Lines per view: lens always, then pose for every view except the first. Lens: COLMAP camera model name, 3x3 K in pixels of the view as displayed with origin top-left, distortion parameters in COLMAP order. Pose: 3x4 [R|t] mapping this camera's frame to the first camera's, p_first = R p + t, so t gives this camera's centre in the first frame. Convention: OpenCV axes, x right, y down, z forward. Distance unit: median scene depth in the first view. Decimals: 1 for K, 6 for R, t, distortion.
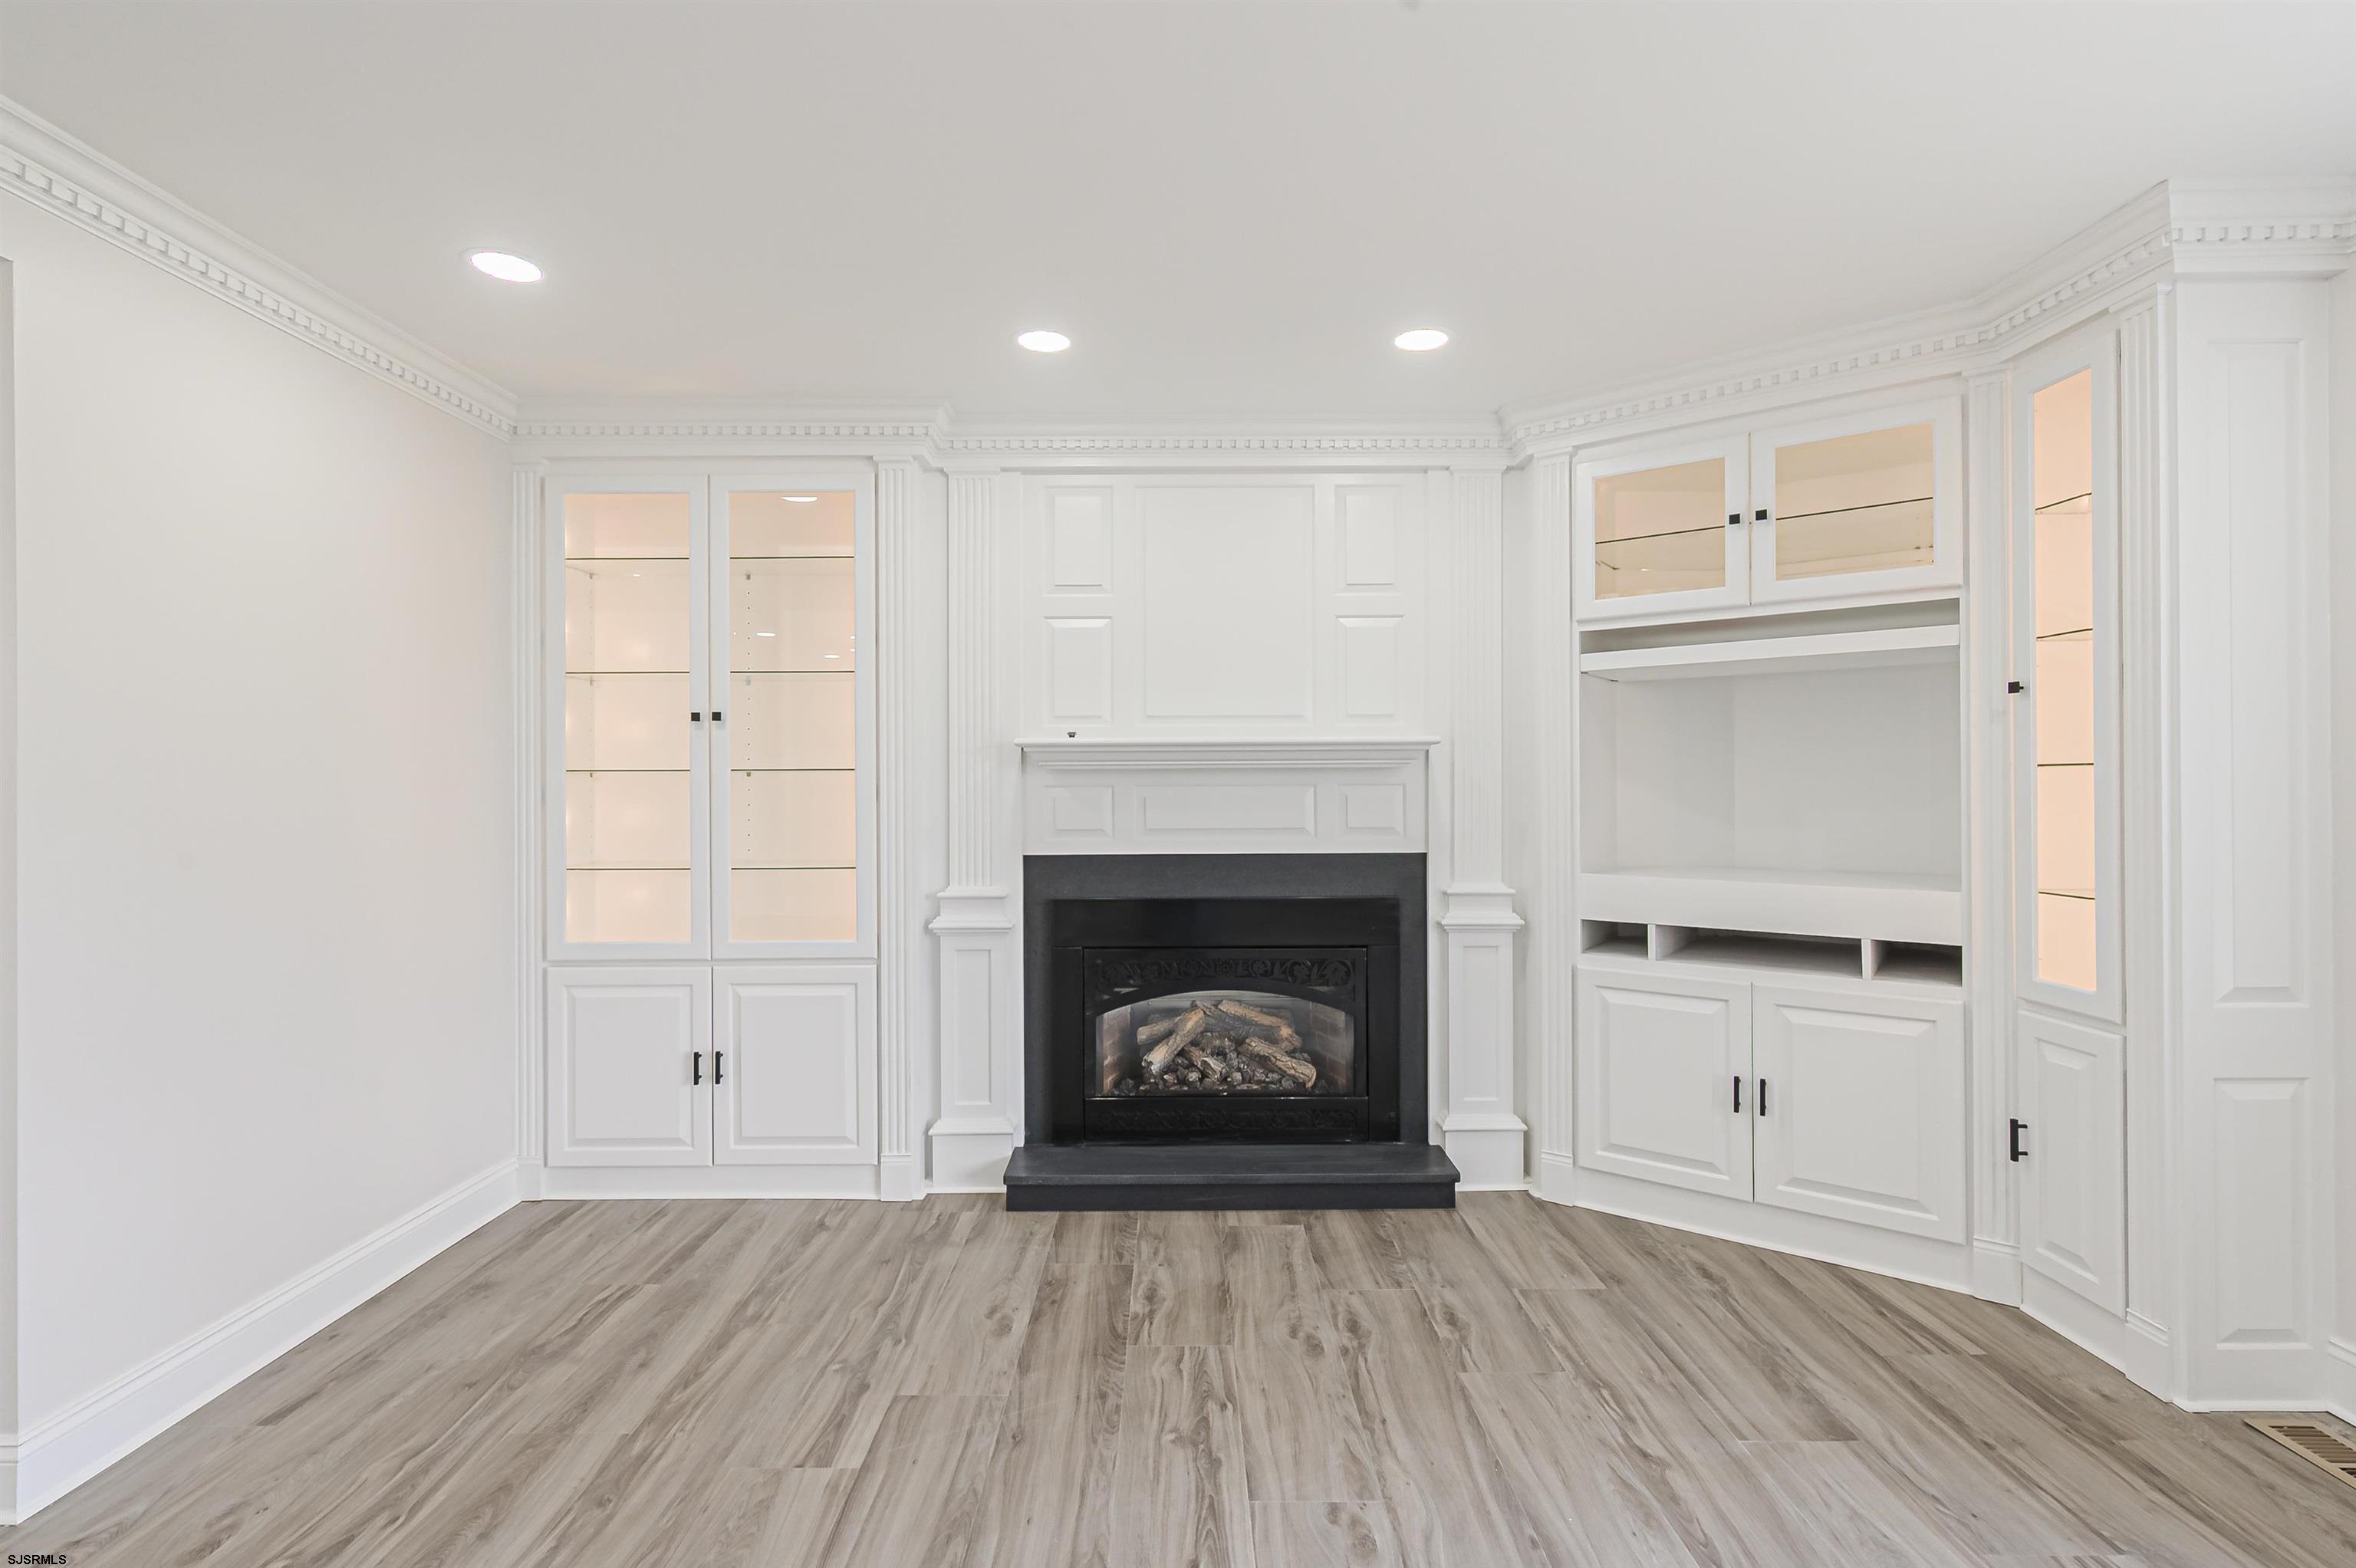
lens RADIAL K [[1057.2, 0, 1195.1], [0, 1057.2, 786.8], [0, 0, 1]] dist [-0.002391, 0.000732]
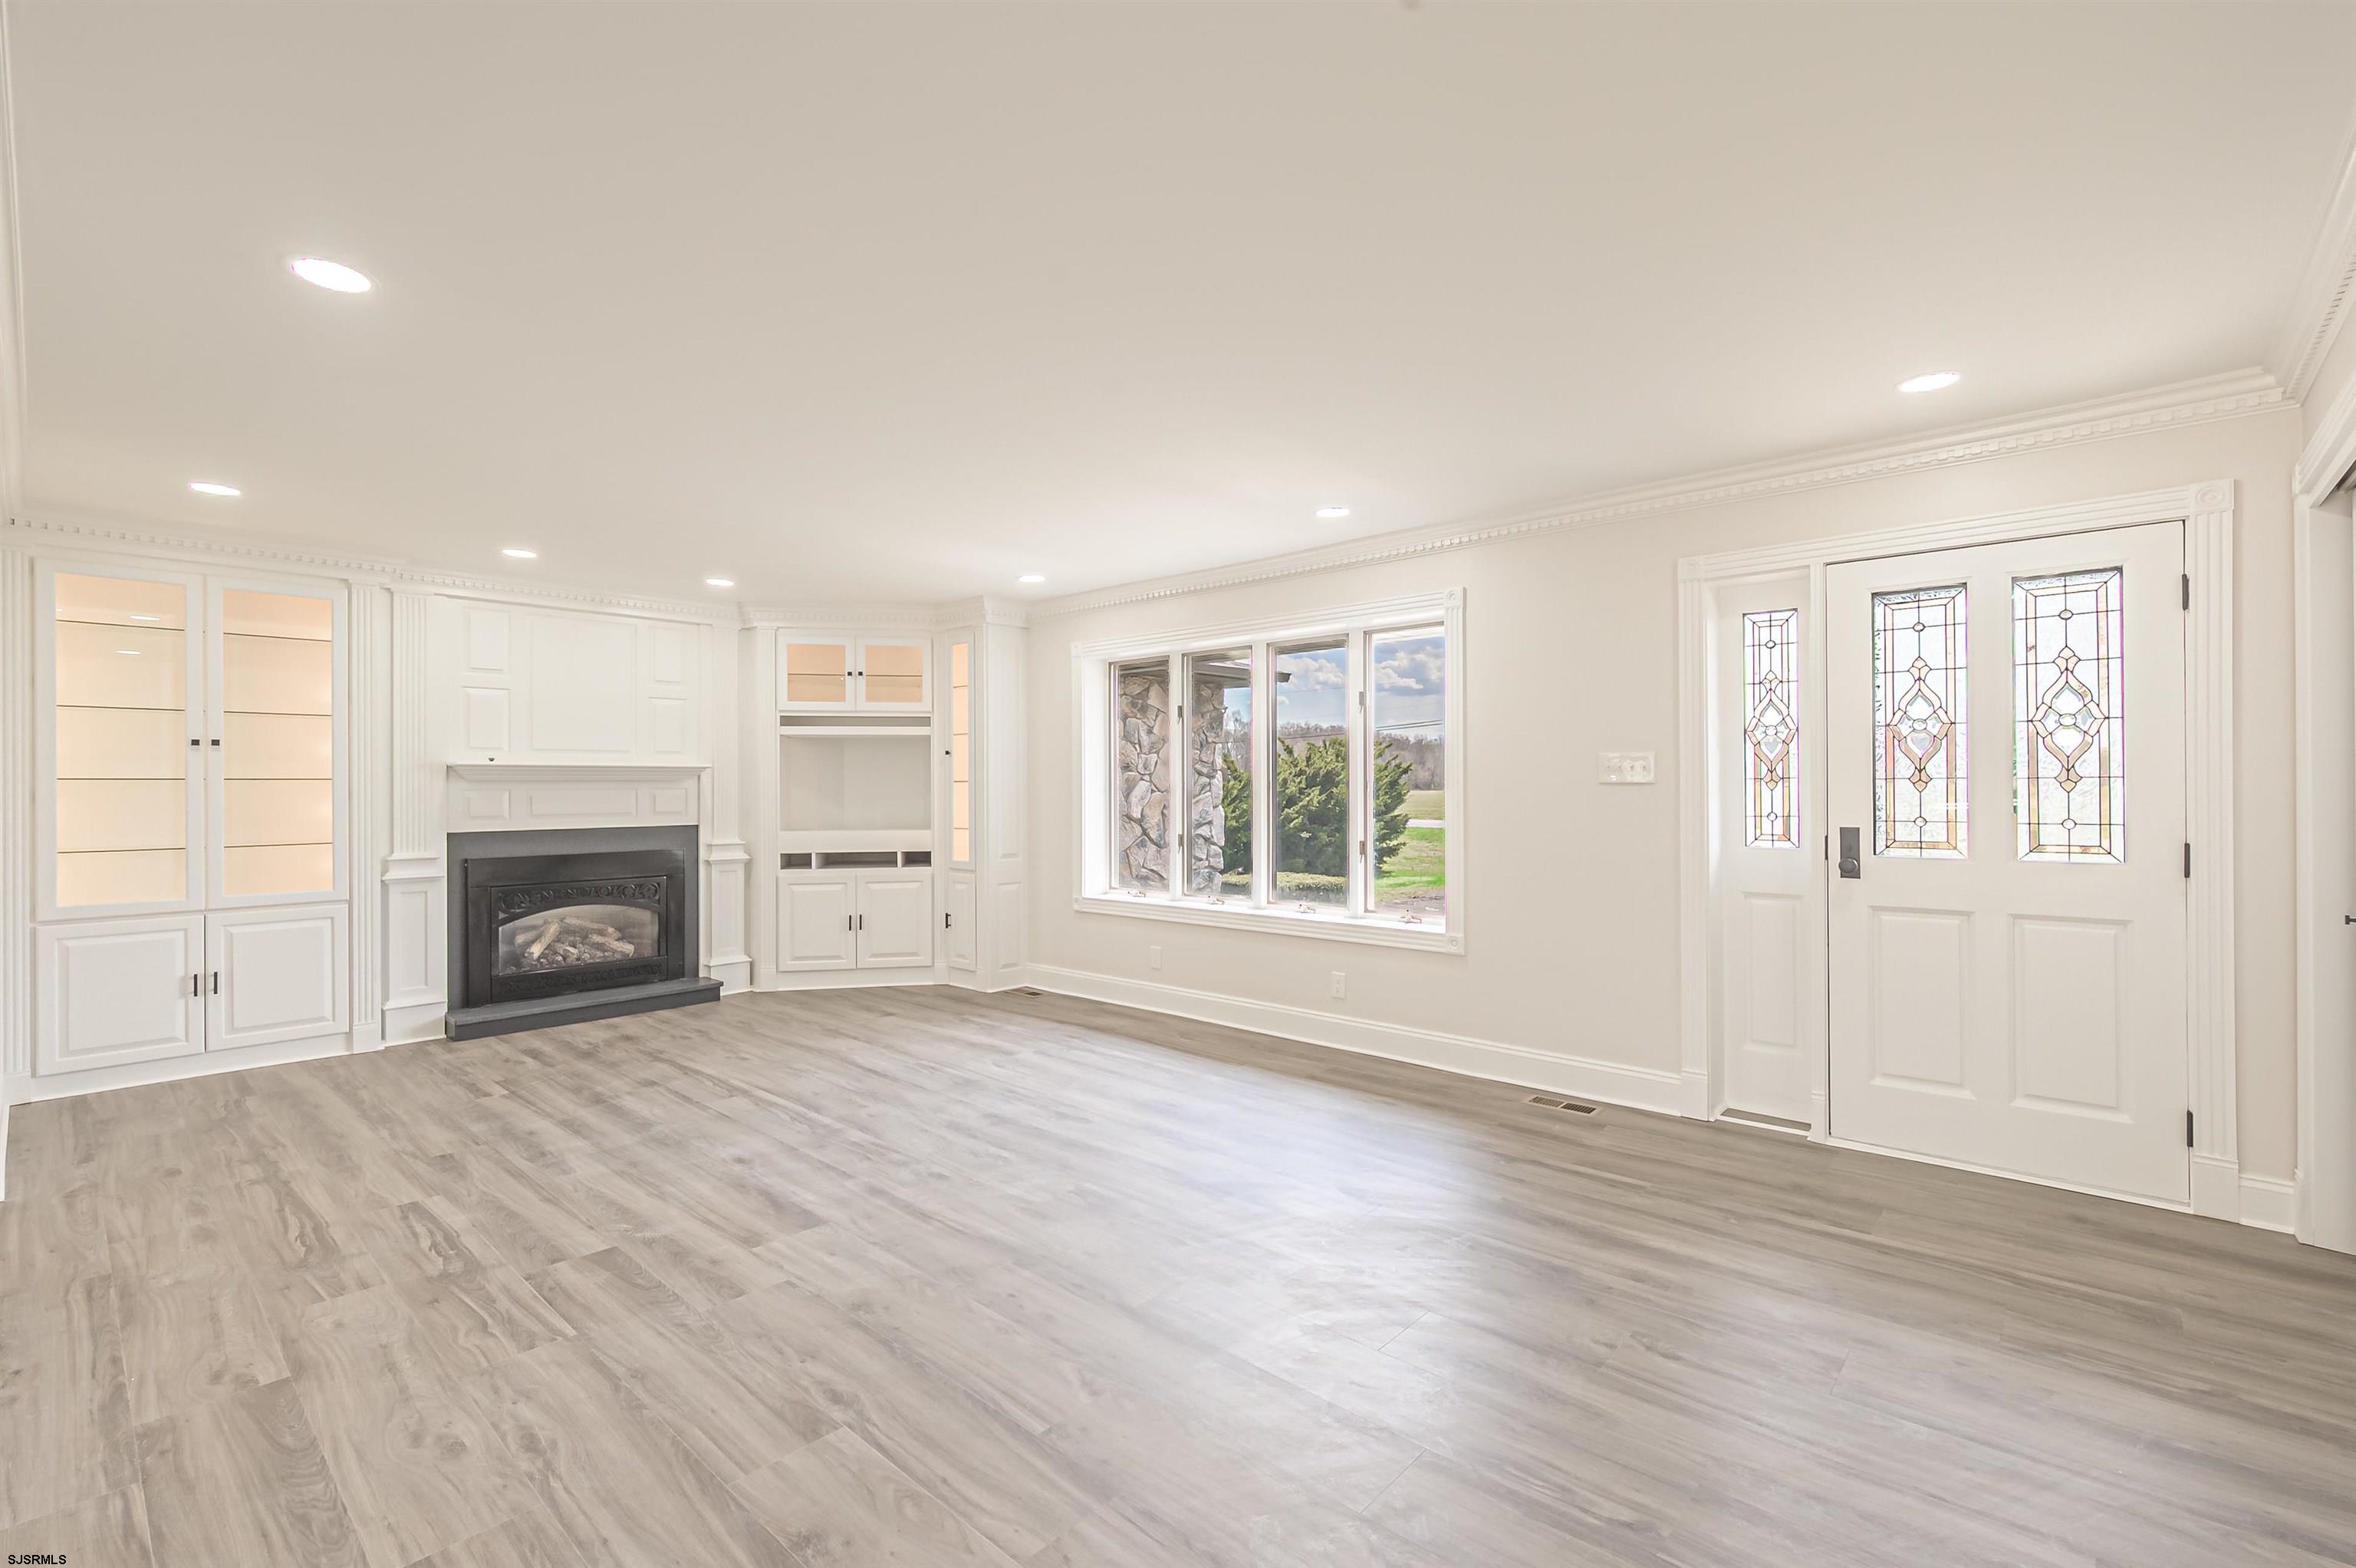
lens RADIAL K [[1057.2, 0, 1158.3], [0, 1057.2, 785.2], [0, 0, 1]] dist [-0.002391, 0.000732]
pose [[0.693733, 0.001456, 0.720231, -0.593854], [0.001814, 0.999991, -0.003769, 0.000296], [-0.720230, 0.003921, 0.693724, -0.944418]]
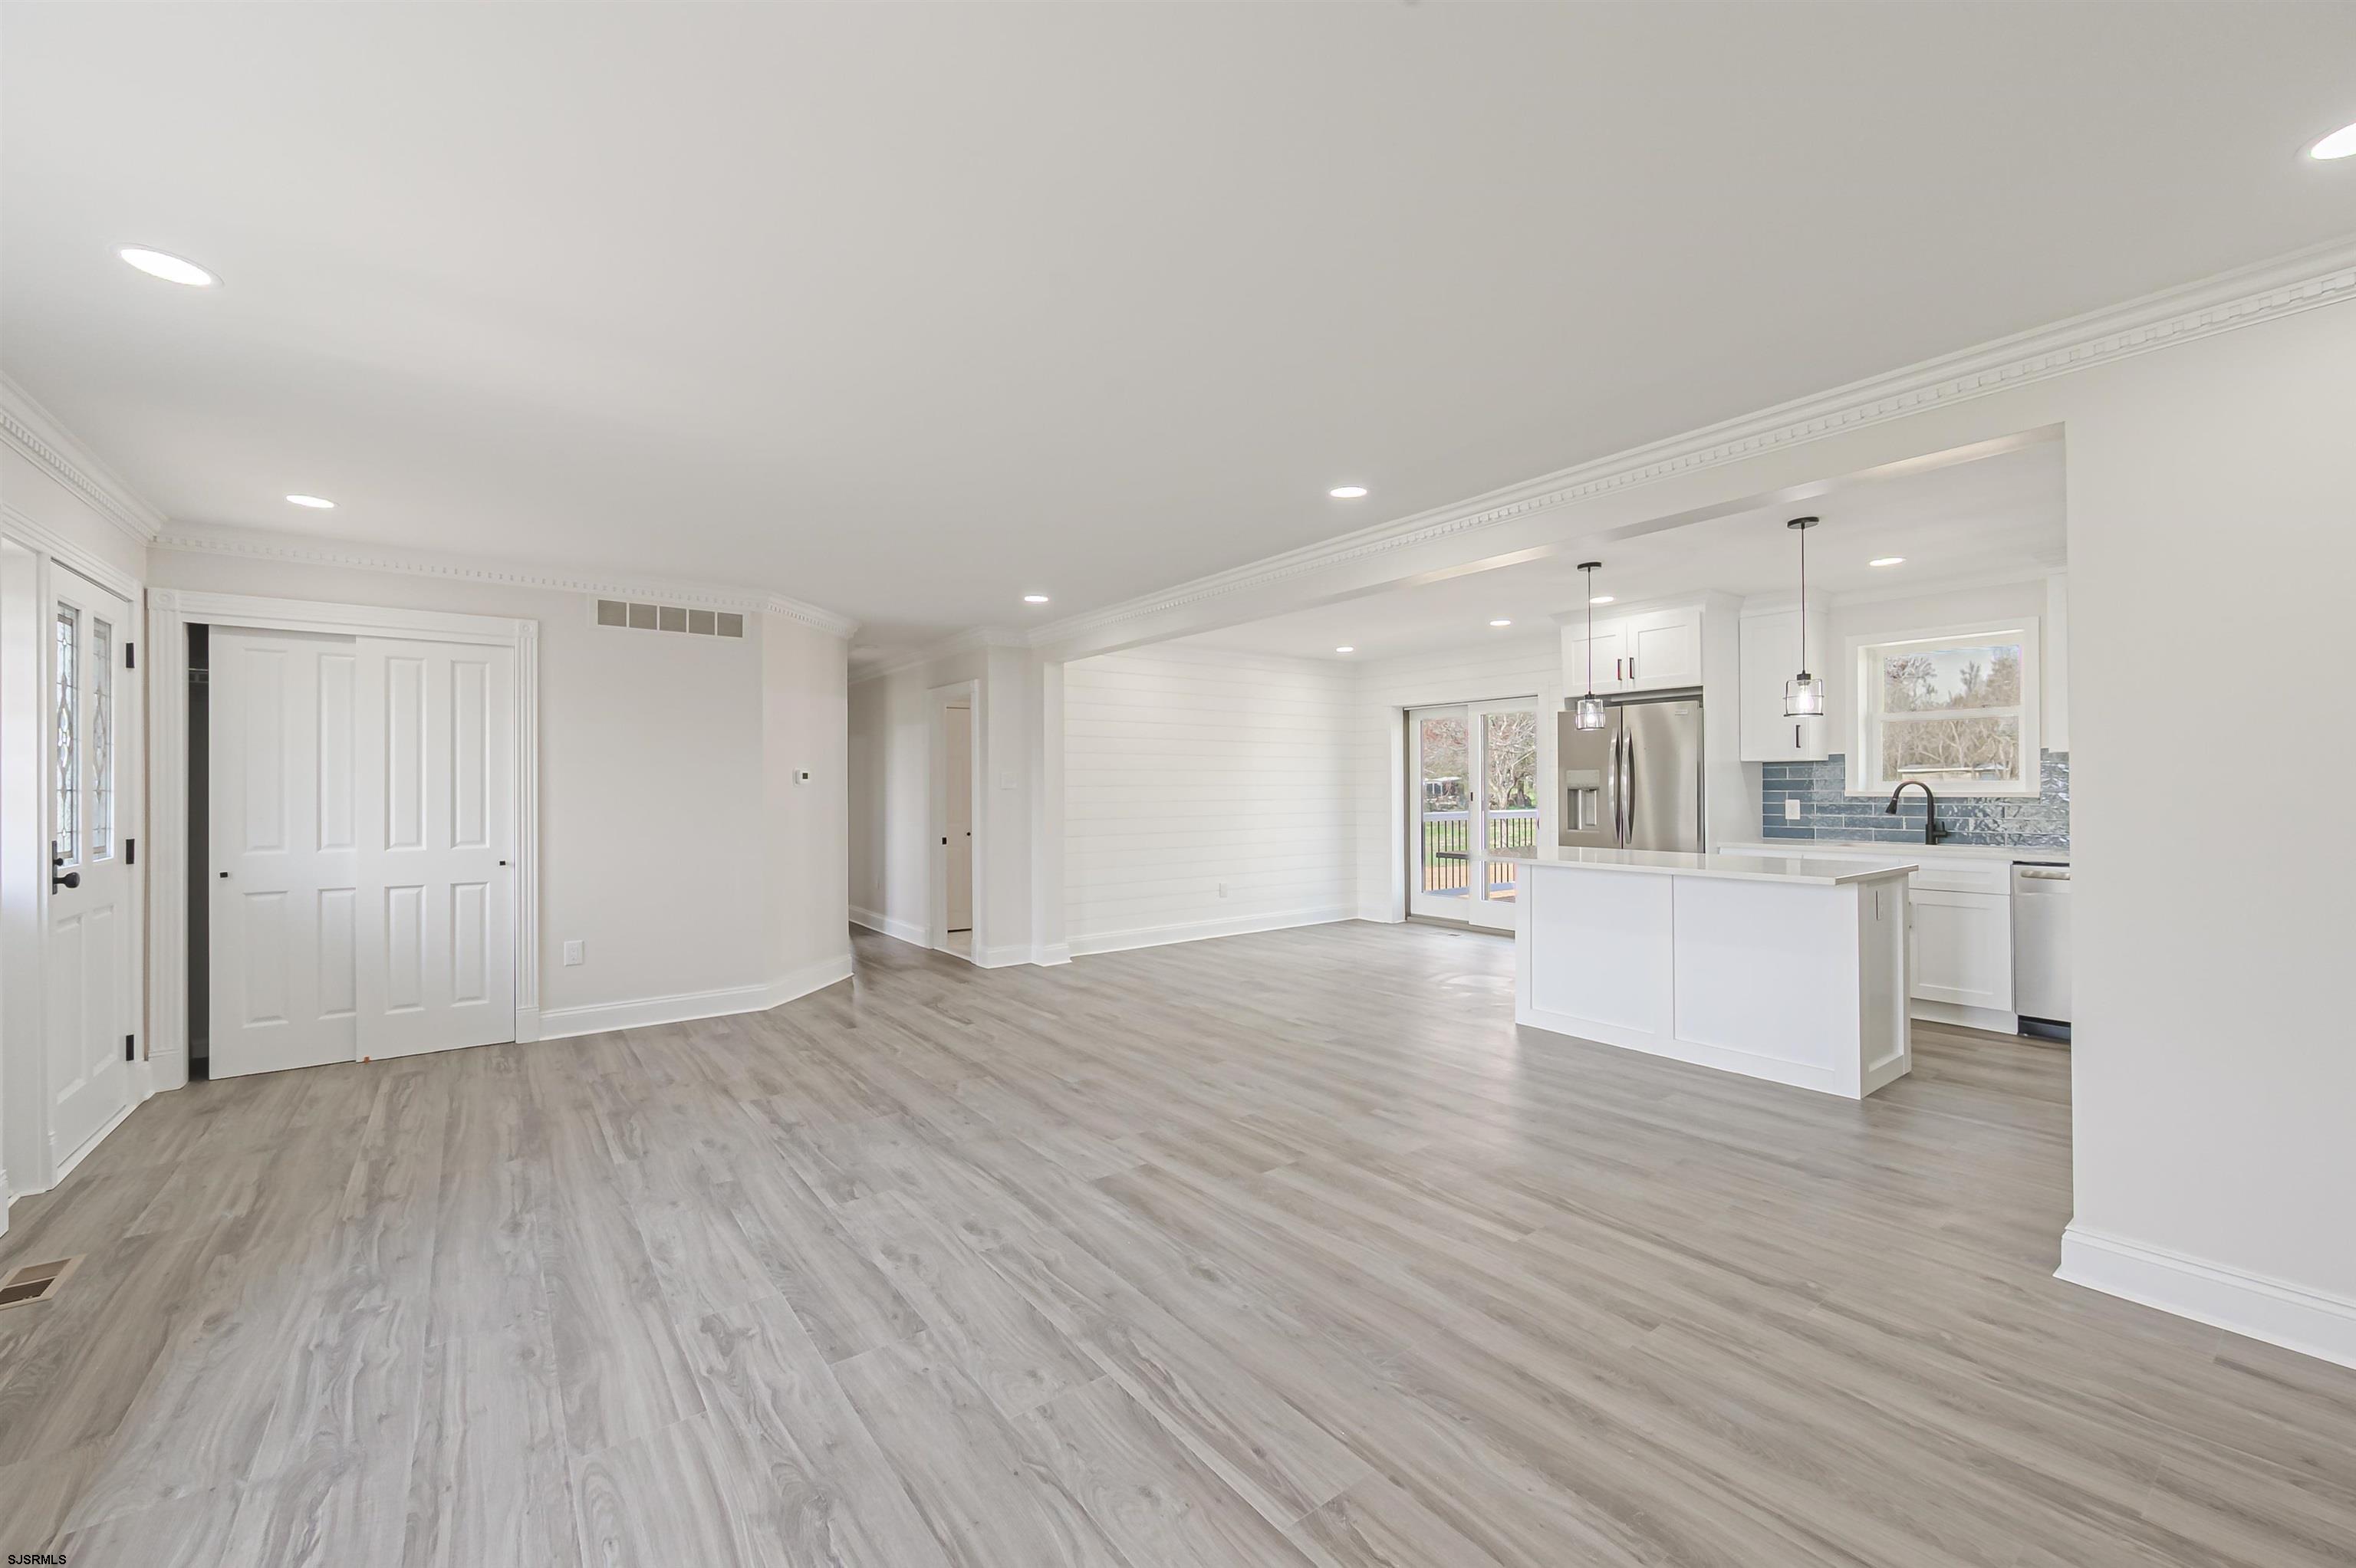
lens RADIAL K [[927.4, 0, 1172.5], [0, 927.4, 781.9], [0, 0, 1]] dist [-0.001461, 0.000794]
pose [[-0.805986, 0.006772, -0.591896, 0.360270], [0.010900, 0.999935, -0.003402, -0.004880], [0.591834, -0.009194, -0.806008, 0.724968]]
